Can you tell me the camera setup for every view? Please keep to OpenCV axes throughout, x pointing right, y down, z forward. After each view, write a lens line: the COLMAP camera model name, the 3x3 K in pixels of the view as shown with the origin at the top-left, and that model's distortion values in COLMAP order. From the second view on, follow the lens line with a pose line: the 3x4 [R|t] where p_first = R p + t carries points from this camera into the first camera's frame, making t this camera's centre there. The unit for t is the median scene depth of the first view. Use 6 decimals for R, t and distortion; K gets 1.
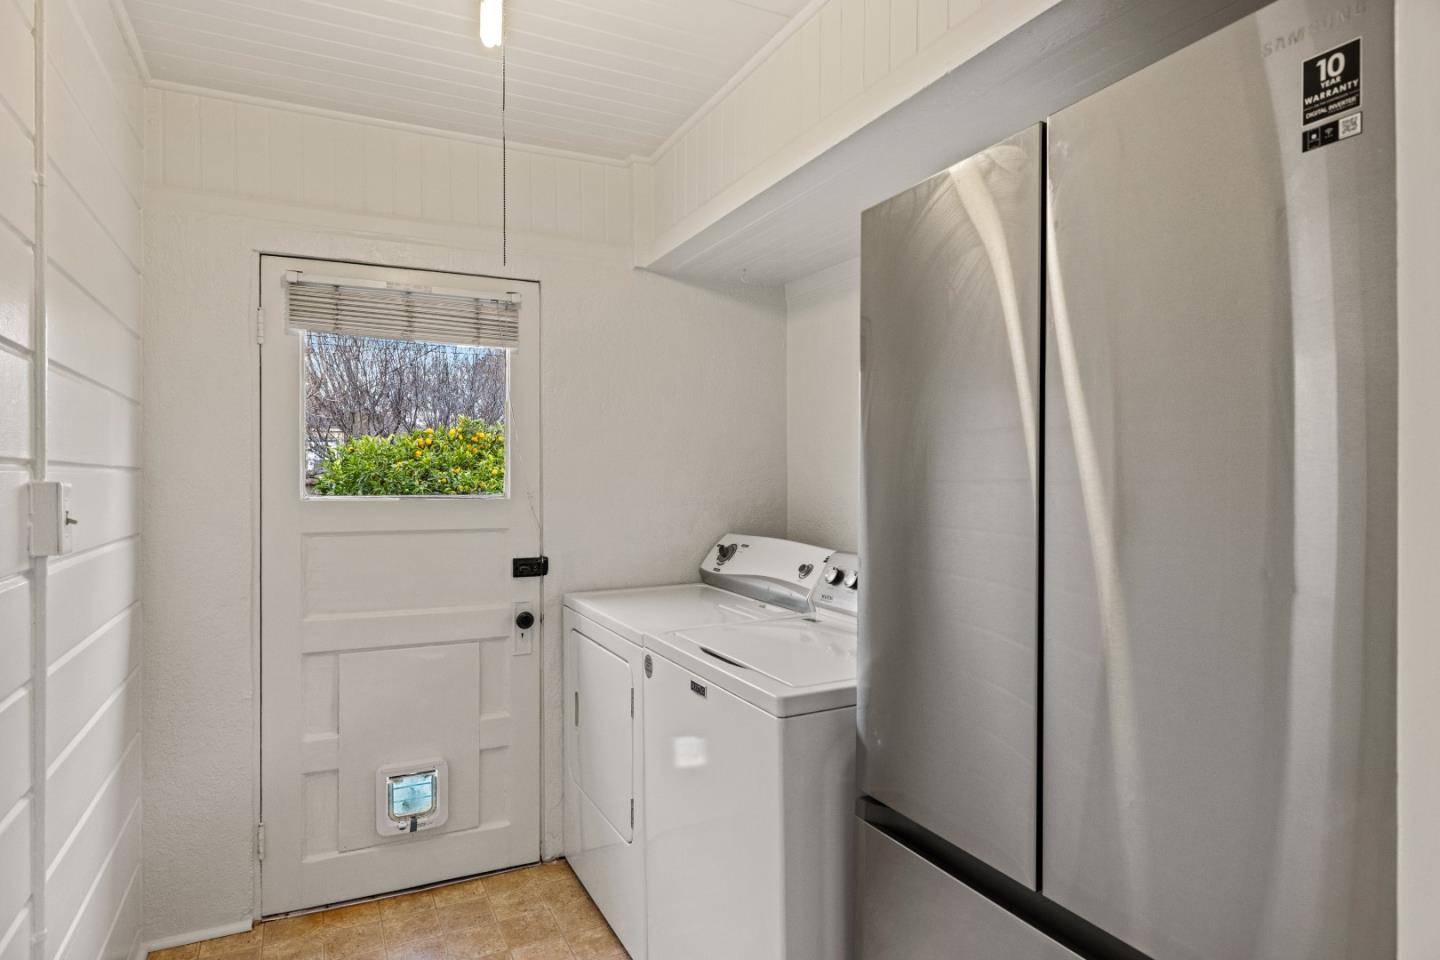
lens RADIAL K [[799.0, 0, 713.2], [0, 799.0, 475.6], [0, 0, 1]] dist [-0.002676, -0.000742]
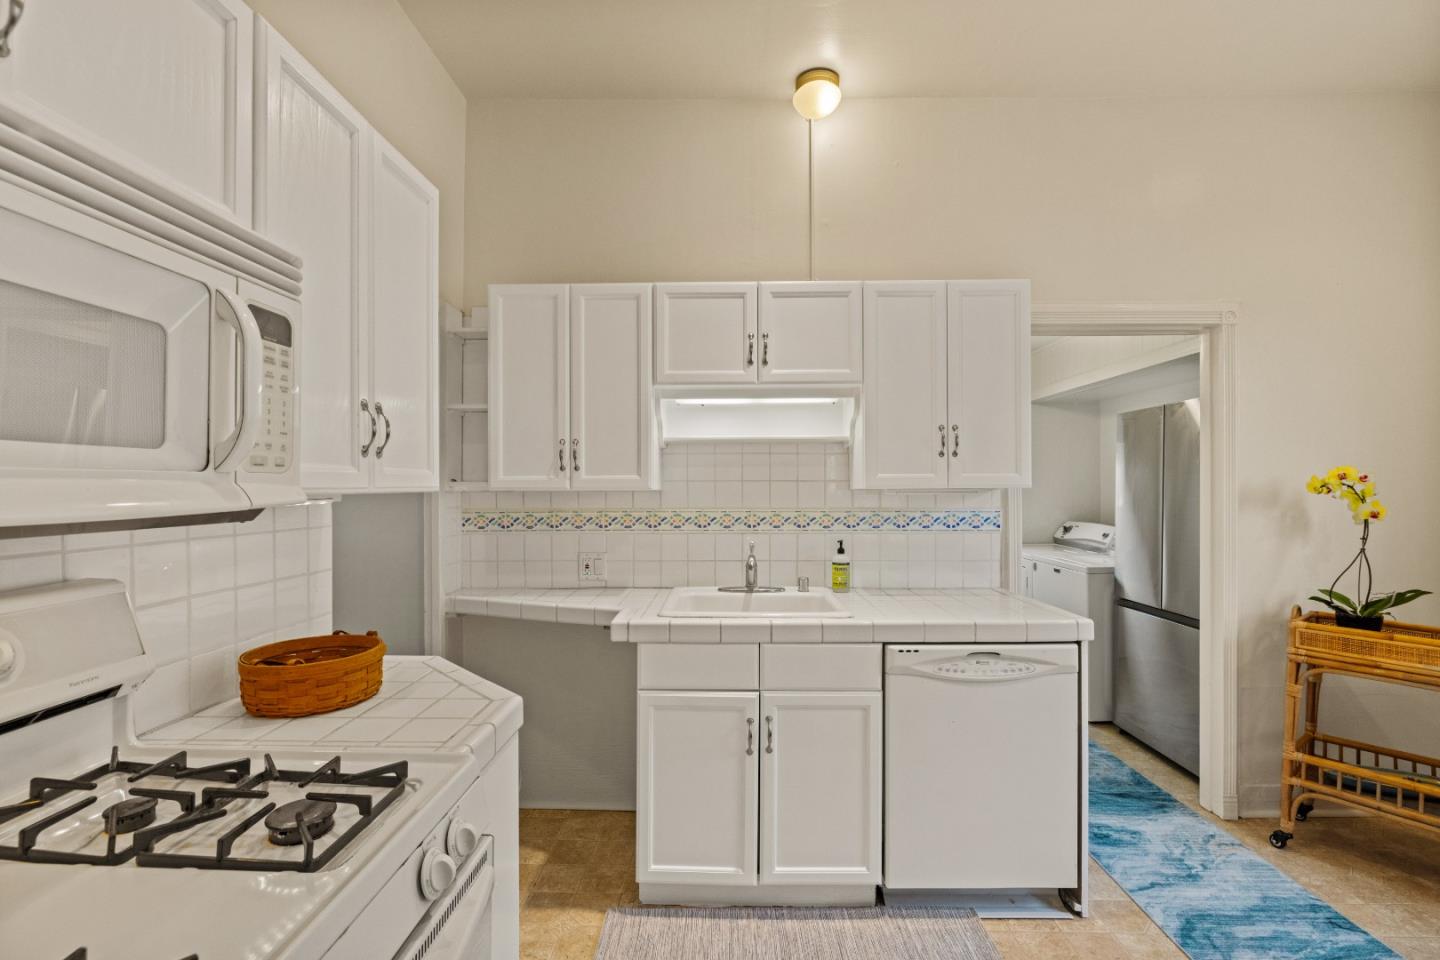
lens RADIAL K [[639.5, 0, 708.9], [0, 639.5, 493.7], [0, 0, 1]] dist [-0.007445, -0.000050]
pose [[0.882179, 0.004012, -0.470898, -0.032342], [0.002290, 0.999915, 0.012809, -0.033037], [0.470909, -0.012379, 0.882095, -1.210539]]
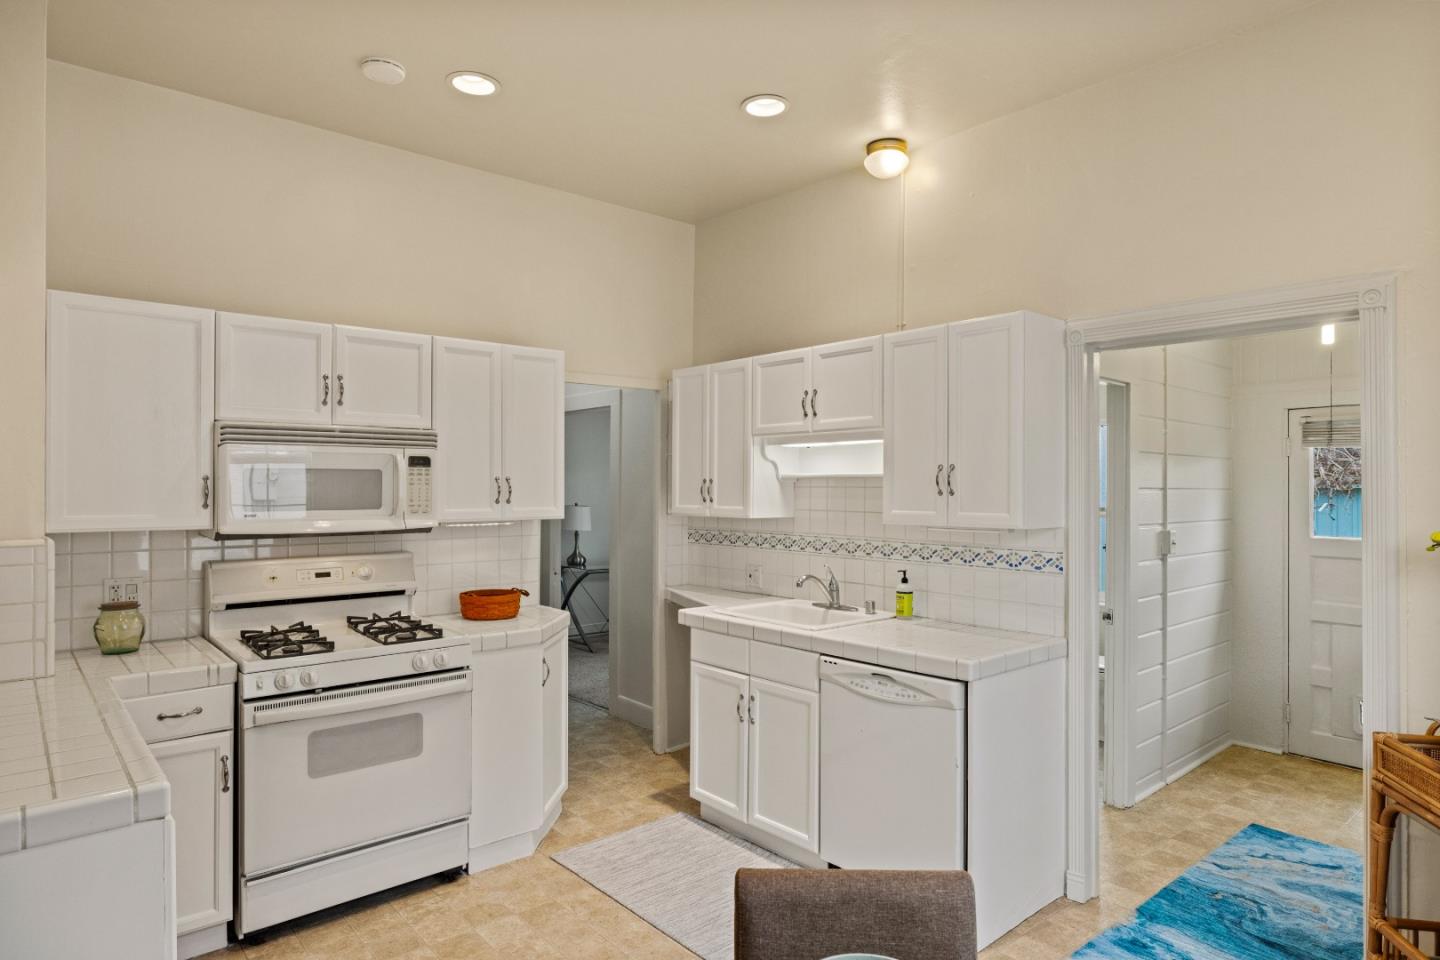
lens RADIAL K [[844.7, 0, 717.9], [0, 844.7, 484.0], [0, 0, 1]] dist [-0.009745, 0.004324]
pose [[0.234781, 0.000709, -0.972048, 1.085873], [-0.000112, 1.000000, 0.000703, -0.097736], [0.972048, -0.000057, 0.234781, -0.820218]]
